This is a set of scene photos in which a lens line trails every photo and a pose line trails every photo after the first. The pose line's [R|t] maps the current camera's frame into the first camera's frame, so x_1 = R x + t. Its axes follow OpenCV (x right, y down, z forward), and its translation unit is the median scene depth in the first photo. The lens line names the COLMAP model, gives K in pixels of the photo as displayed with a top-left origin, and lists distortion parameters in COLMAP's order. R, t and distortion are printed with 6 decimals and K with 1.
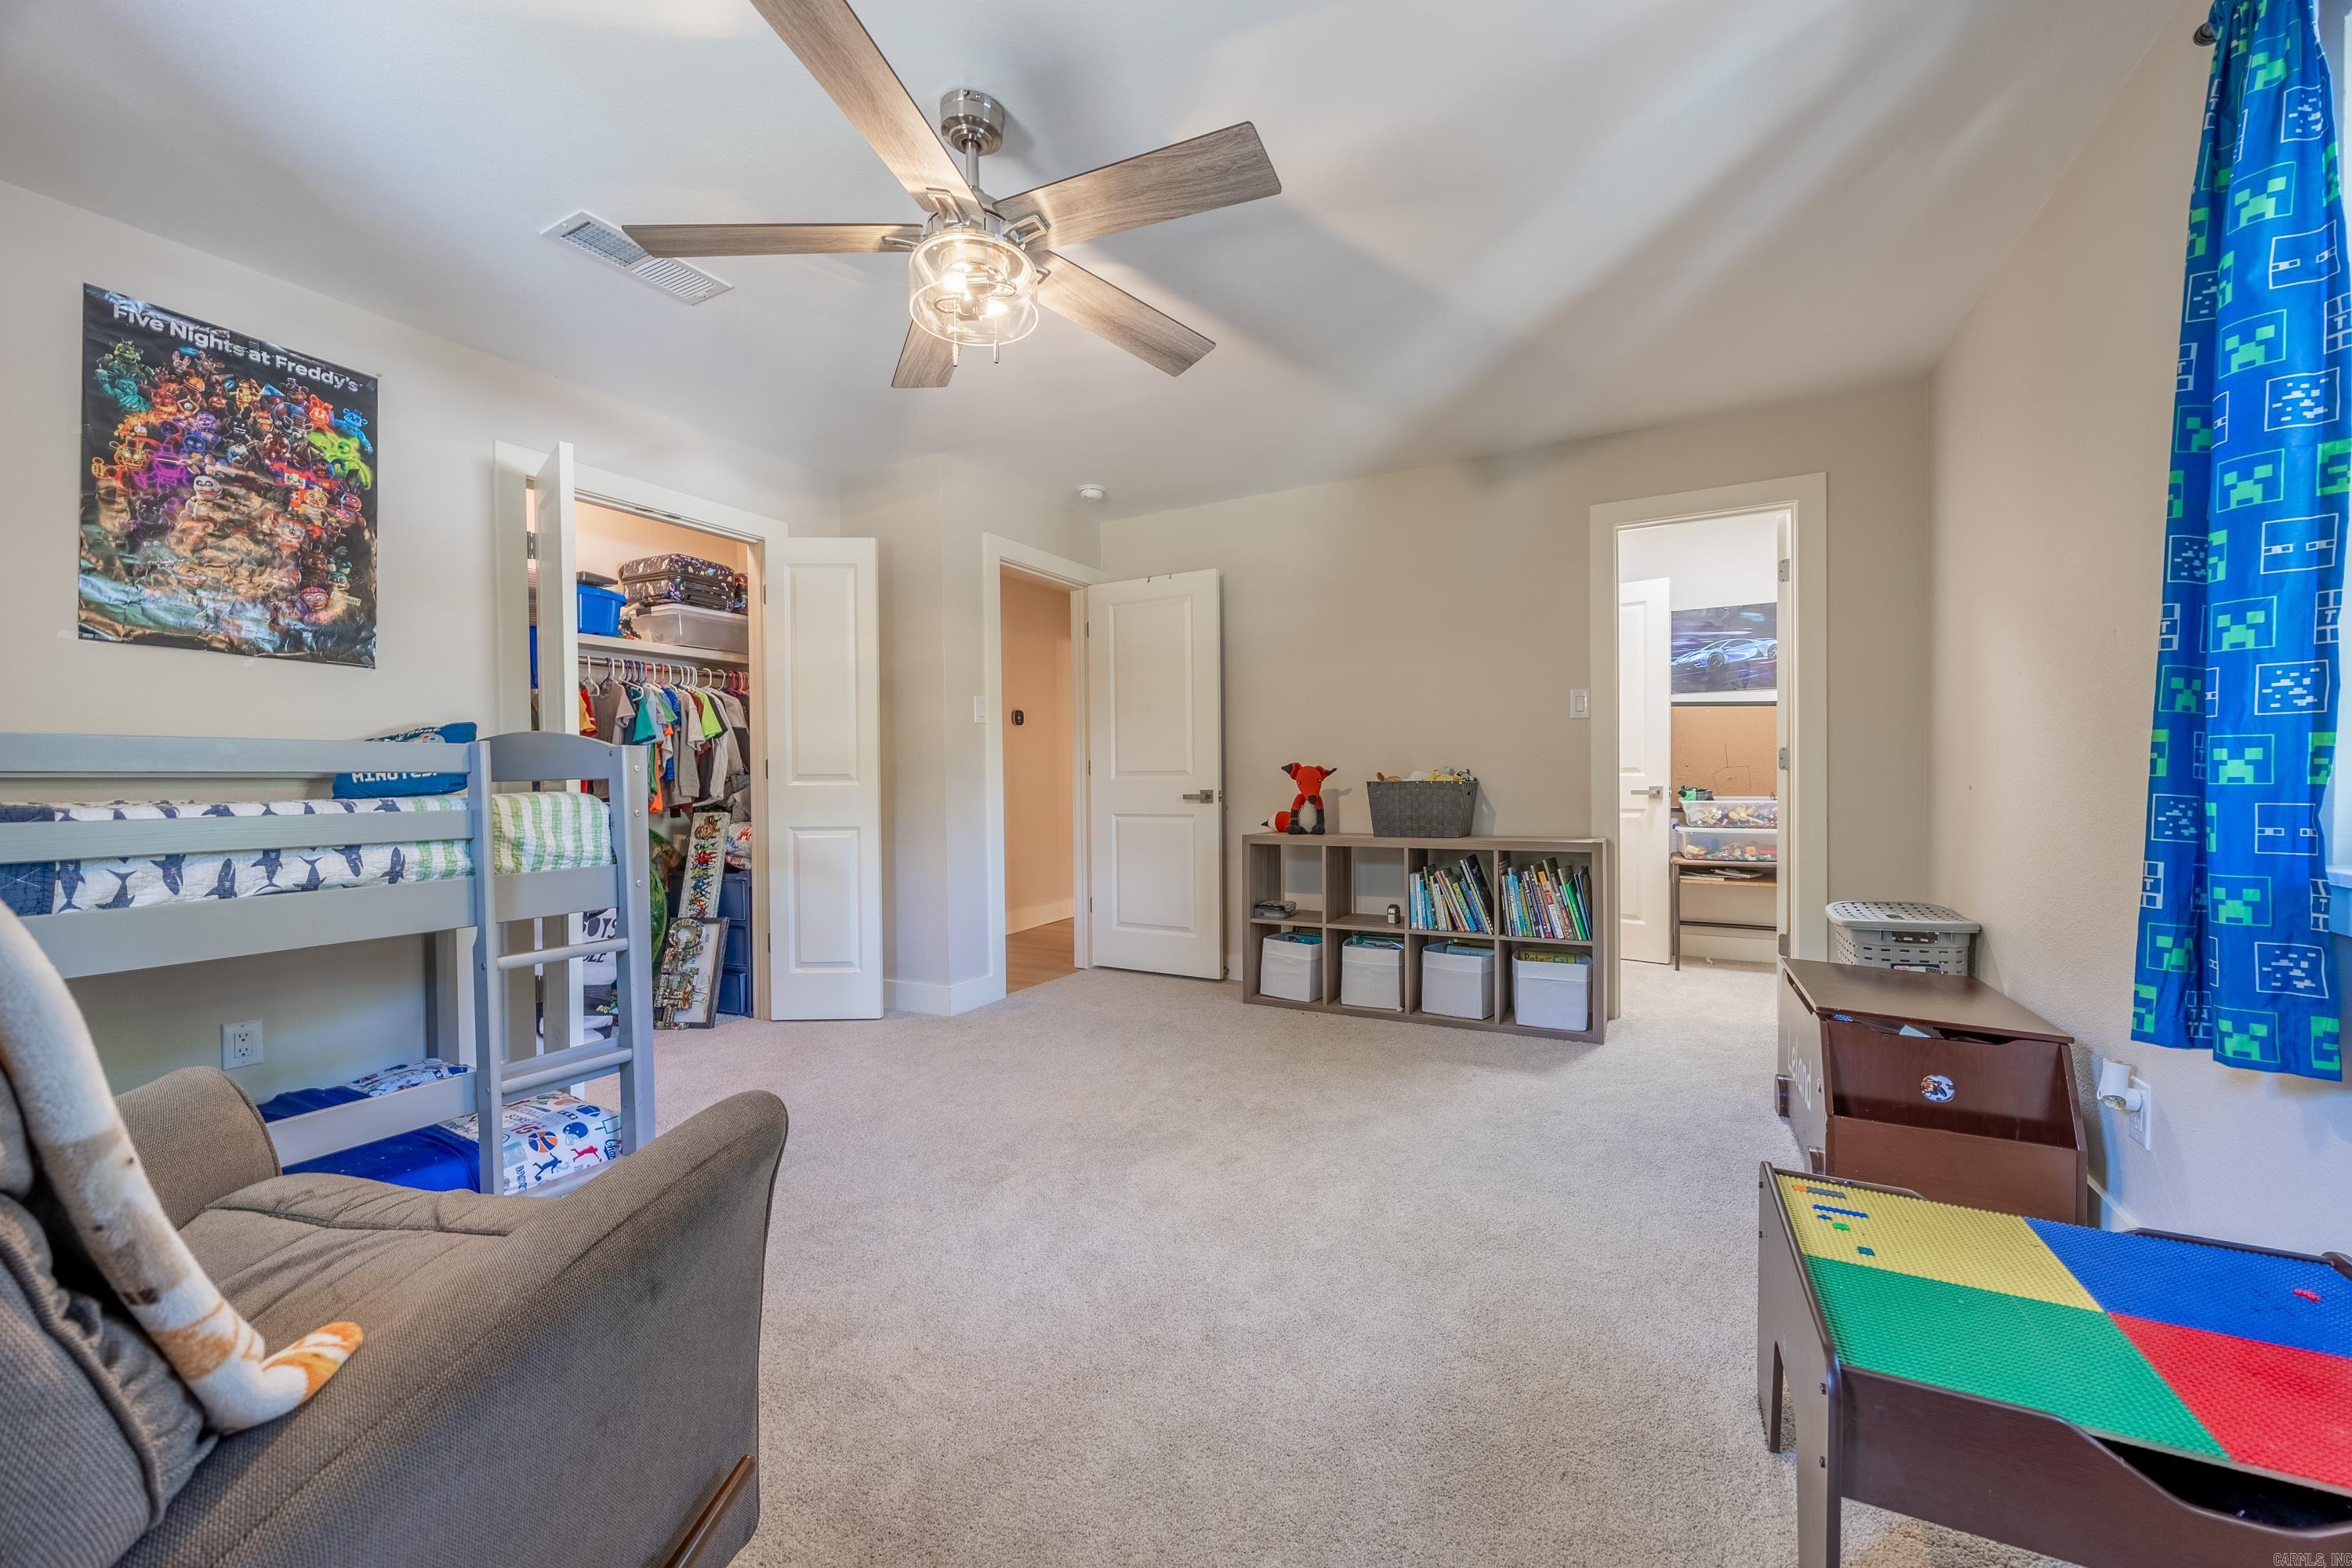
lens RADIAL K [[909.0, 0, 1177.9], [0, 909.0, 783.7], [0, 0, 1]] dist [0.008131, 0.000803]
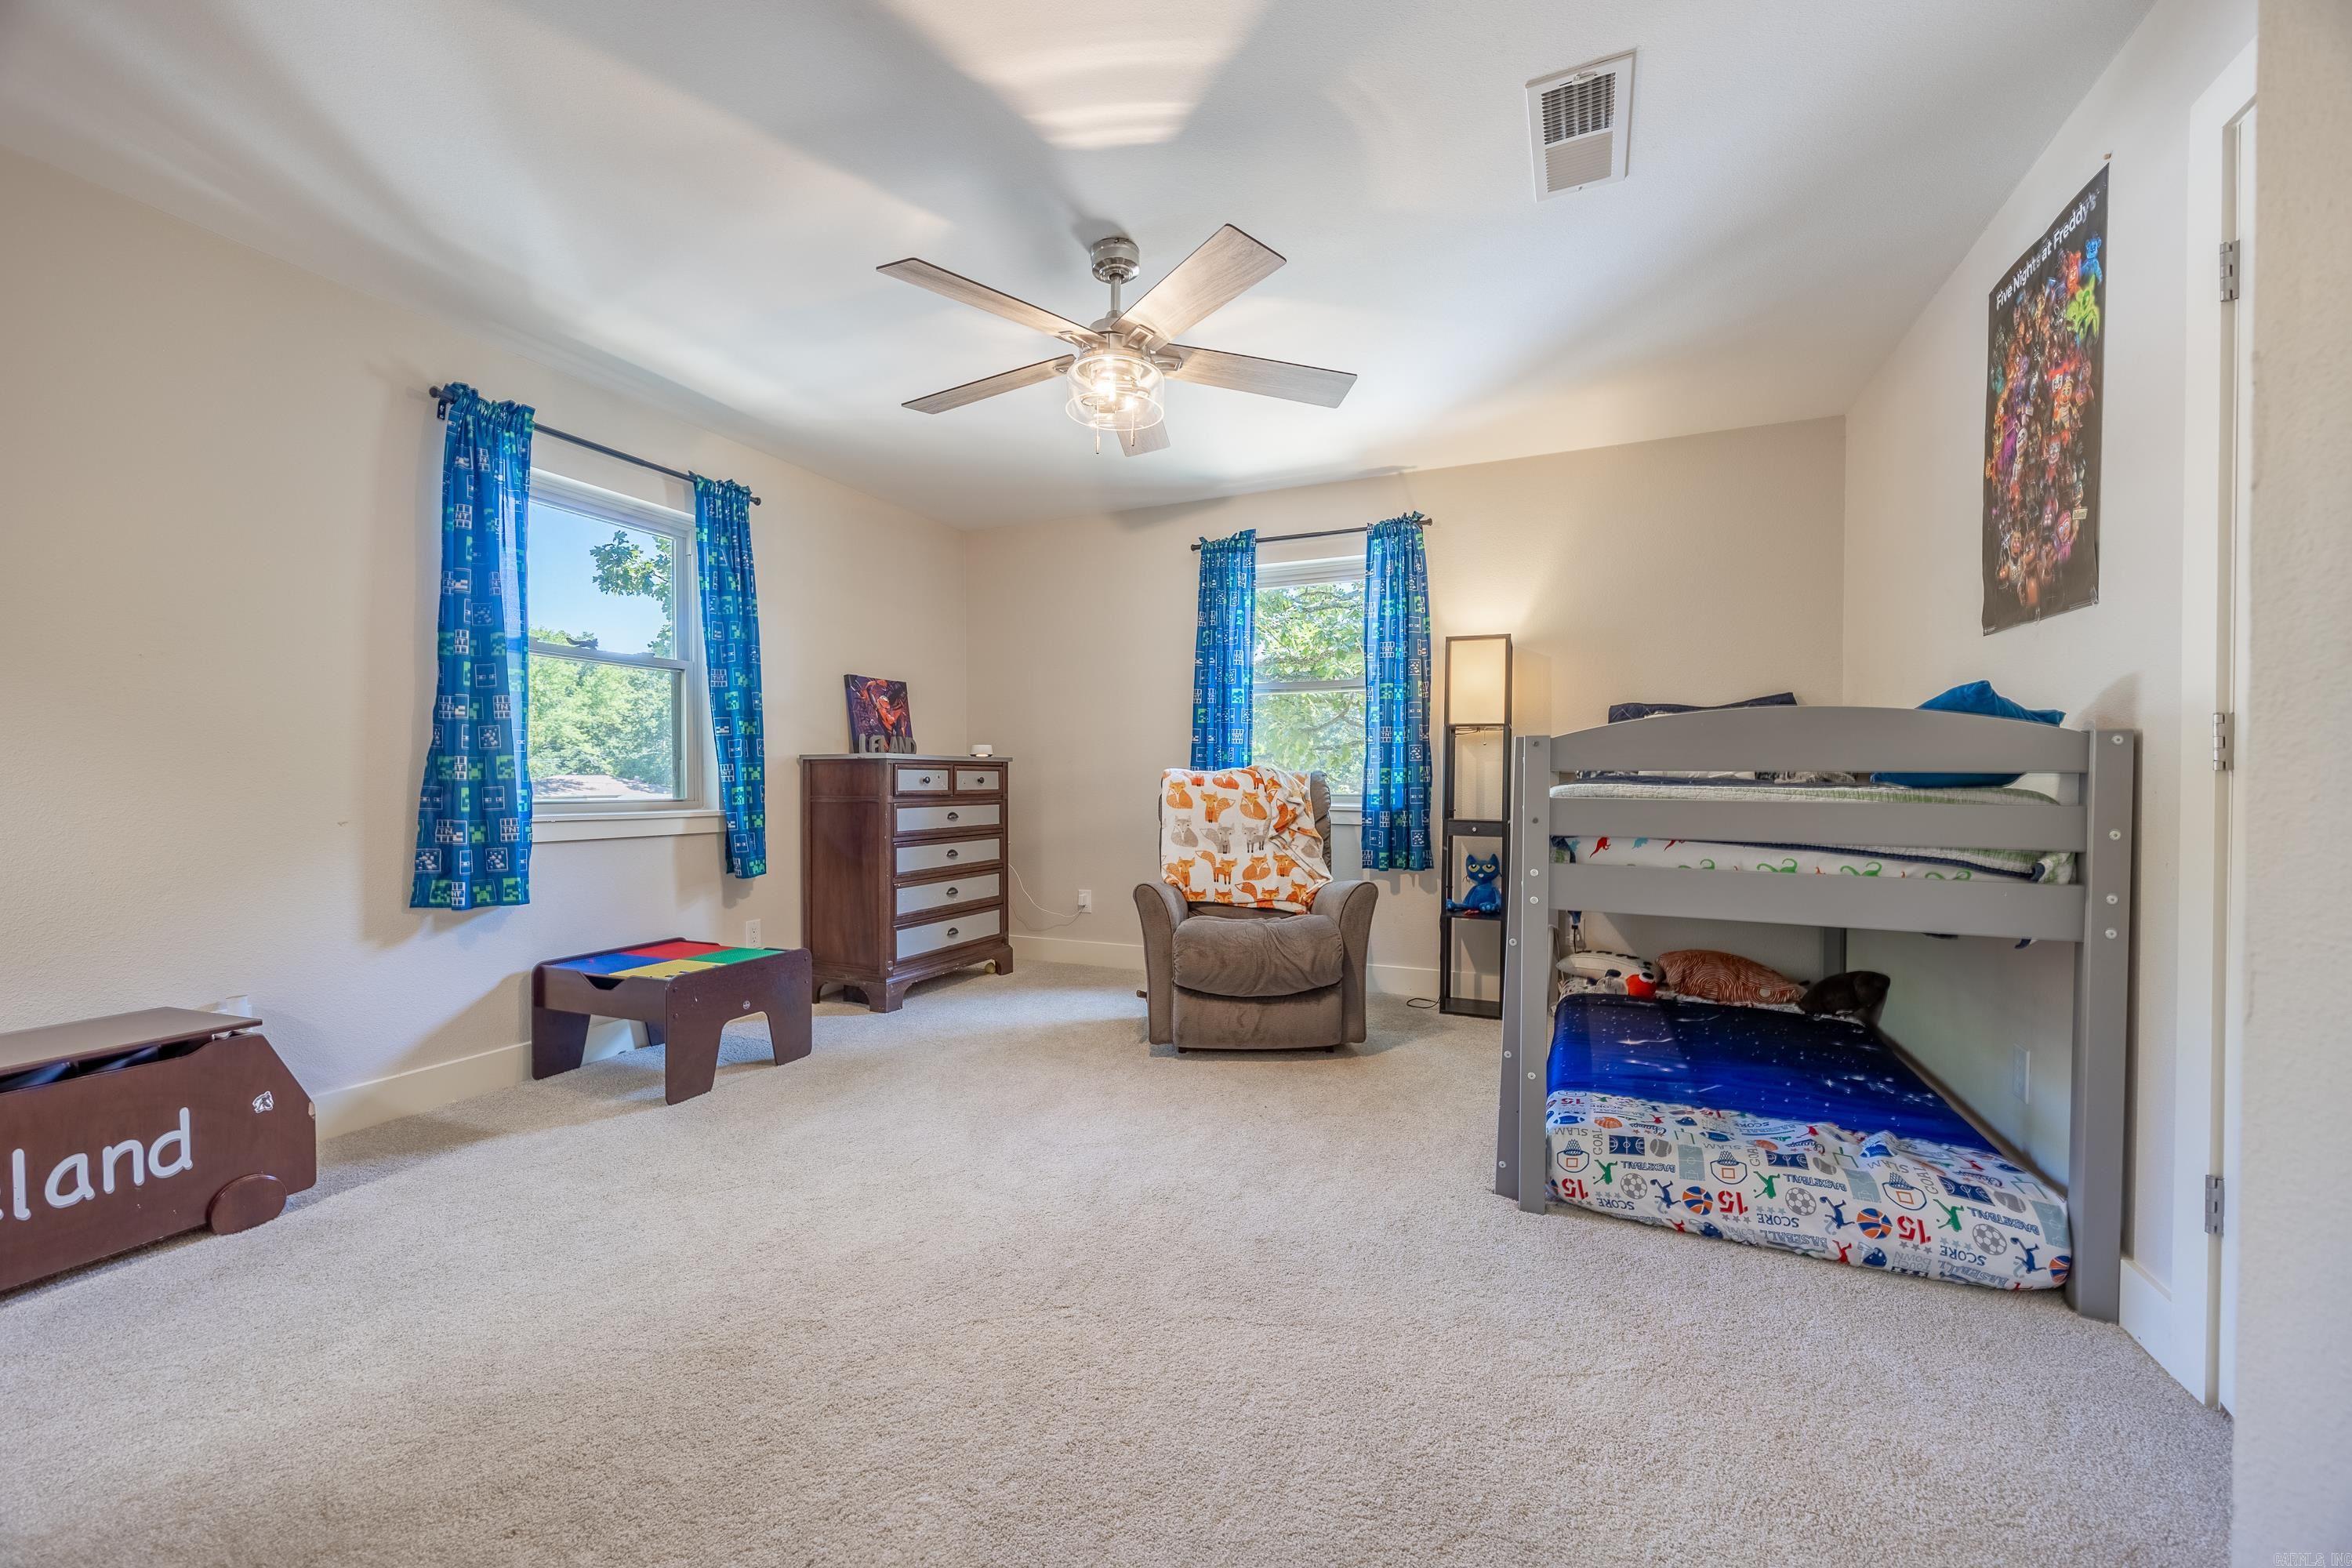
lens RADIAL K [[909.0, 0, 1178.6], [0, 909.0, 788.9], [0, 0, 1]] dist [0.008131, 0.000803]
pose [[-0.996925, 0.010387, -0.077673, -0.164112], [0.008687, 0.999716, 0.022190, -0.010879], [0.077882, 0.021447, -0.996732, 1.801541]]
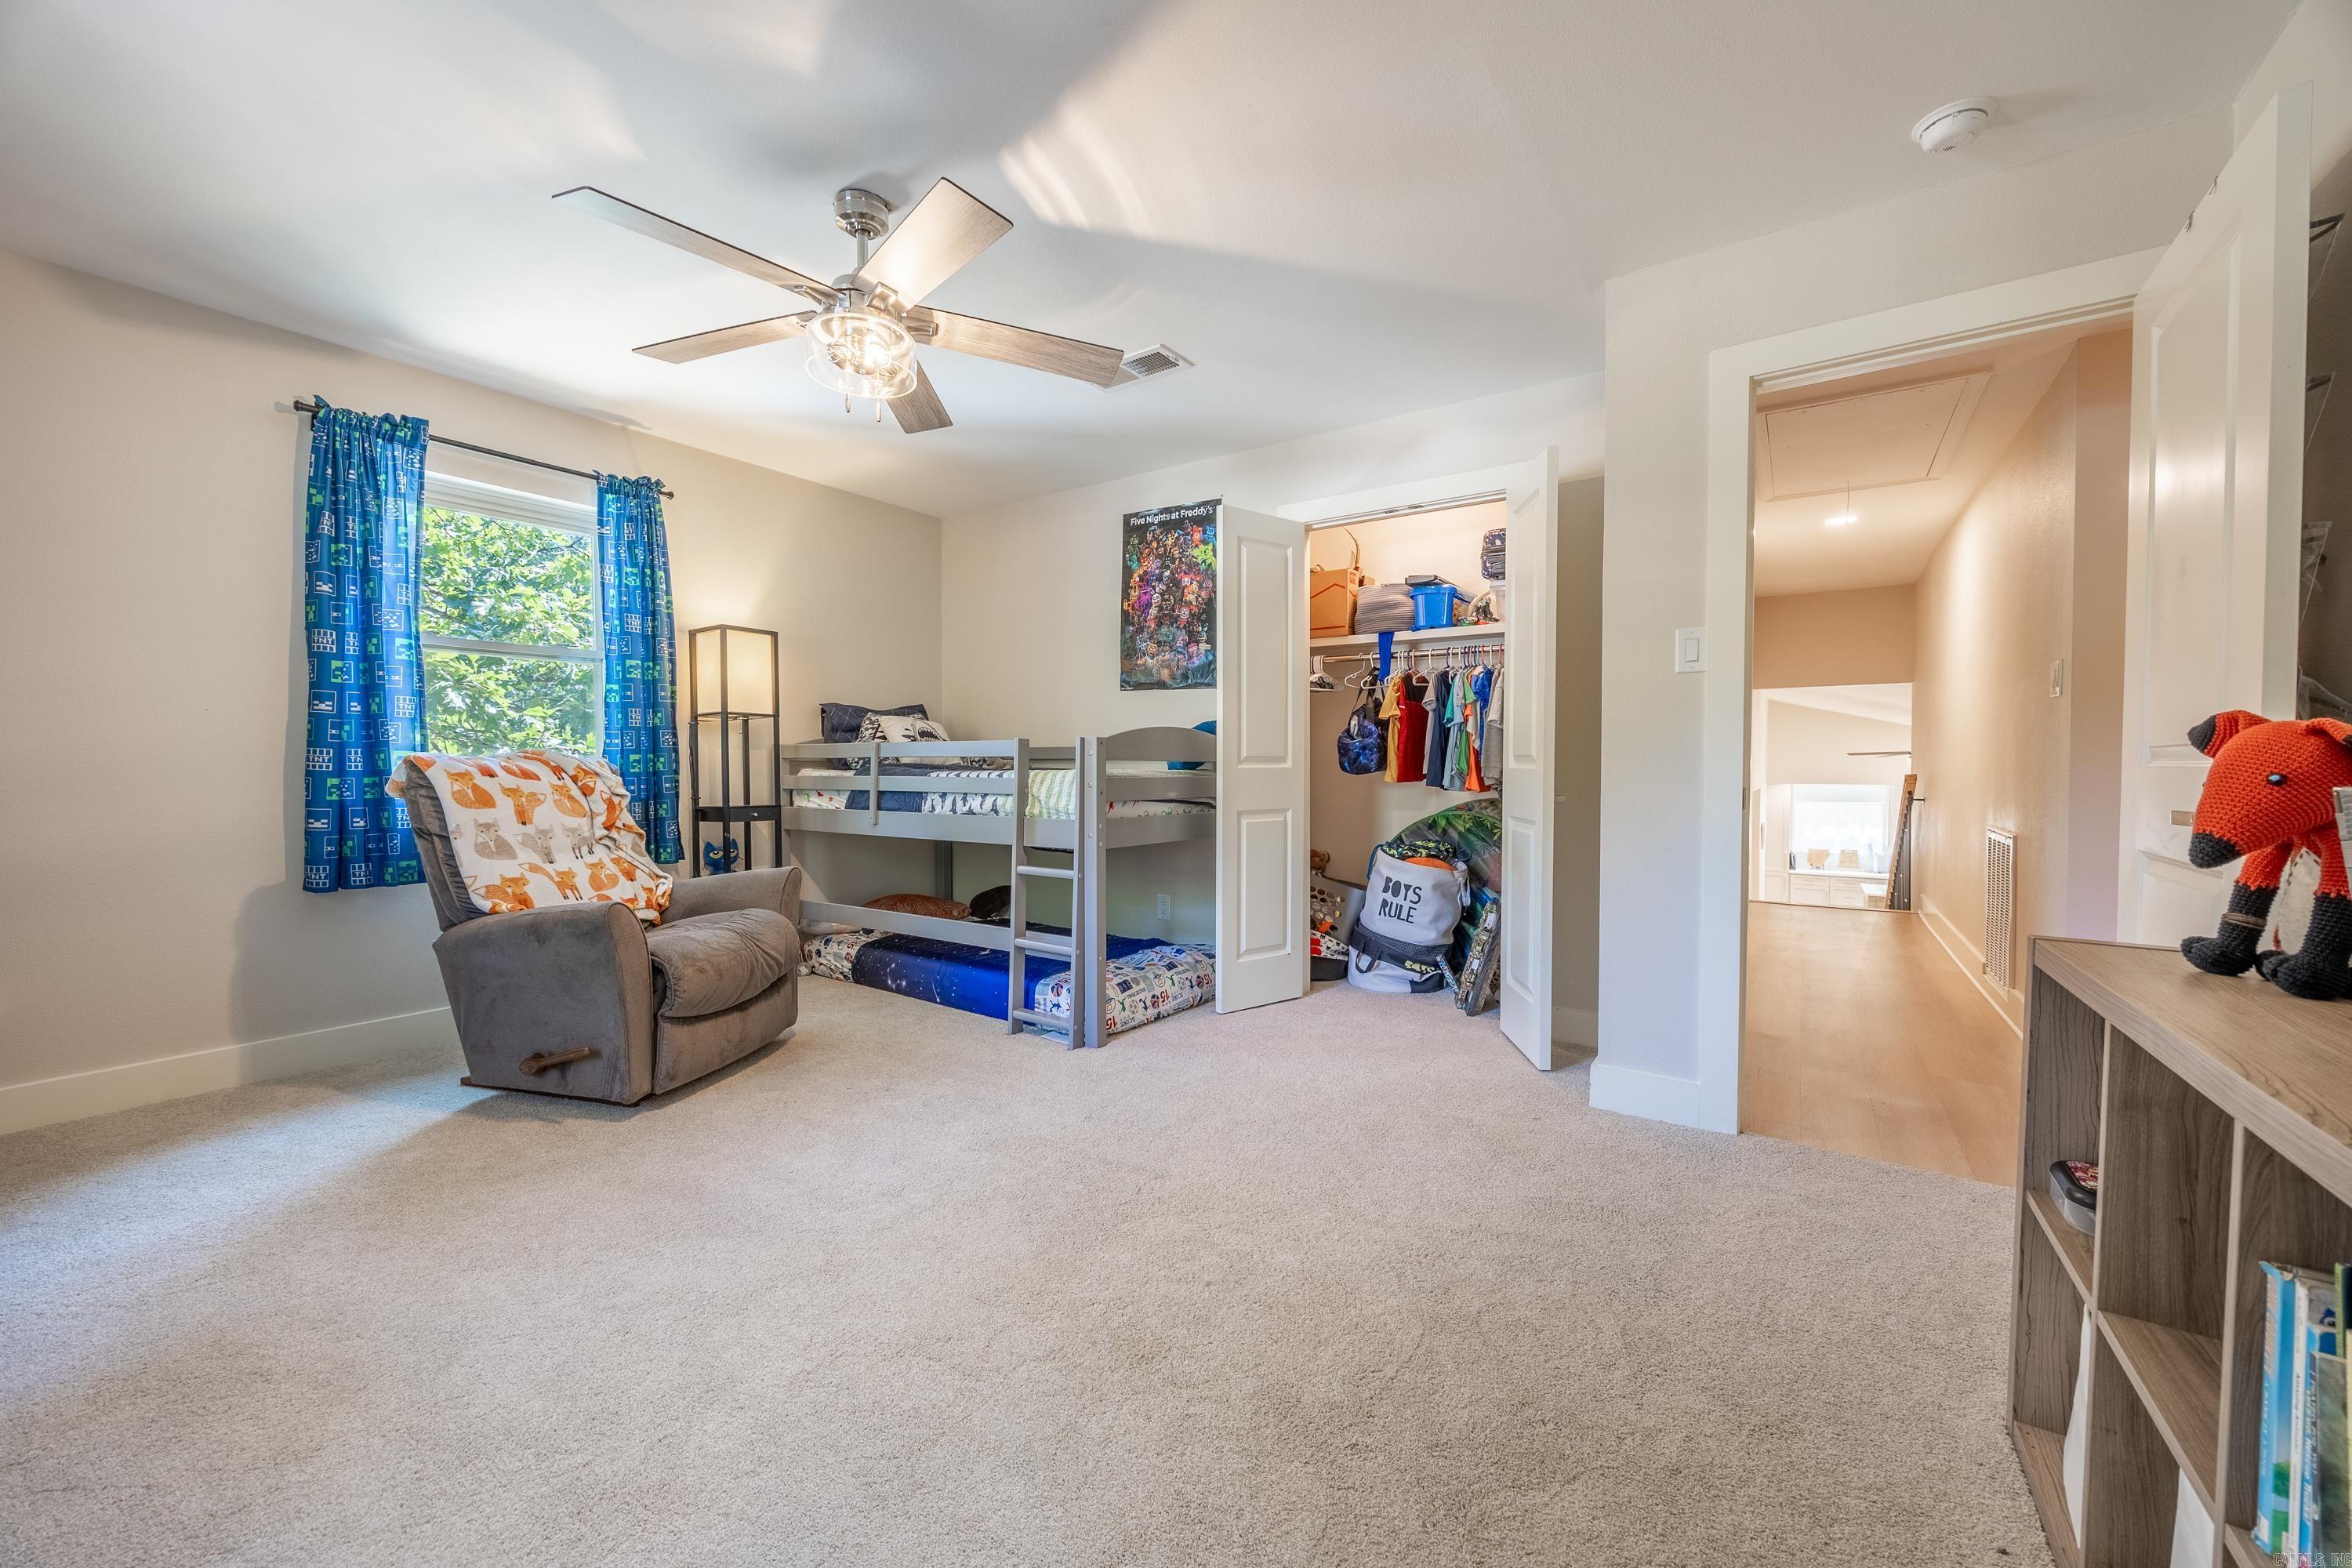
lens RADIAL K [[909.0, 0, 1175.0], [0, 909.0, 785.1], [0, 0, 1]] dist [0.008131, 0.000803]
pose [[-0.106361, 0.033202, -0.993773, 0.740492], [-0.006092, 0.999402, 0.034042, -0.014713], [0.994309, 0.009674, -0.106095, 1.212321]]
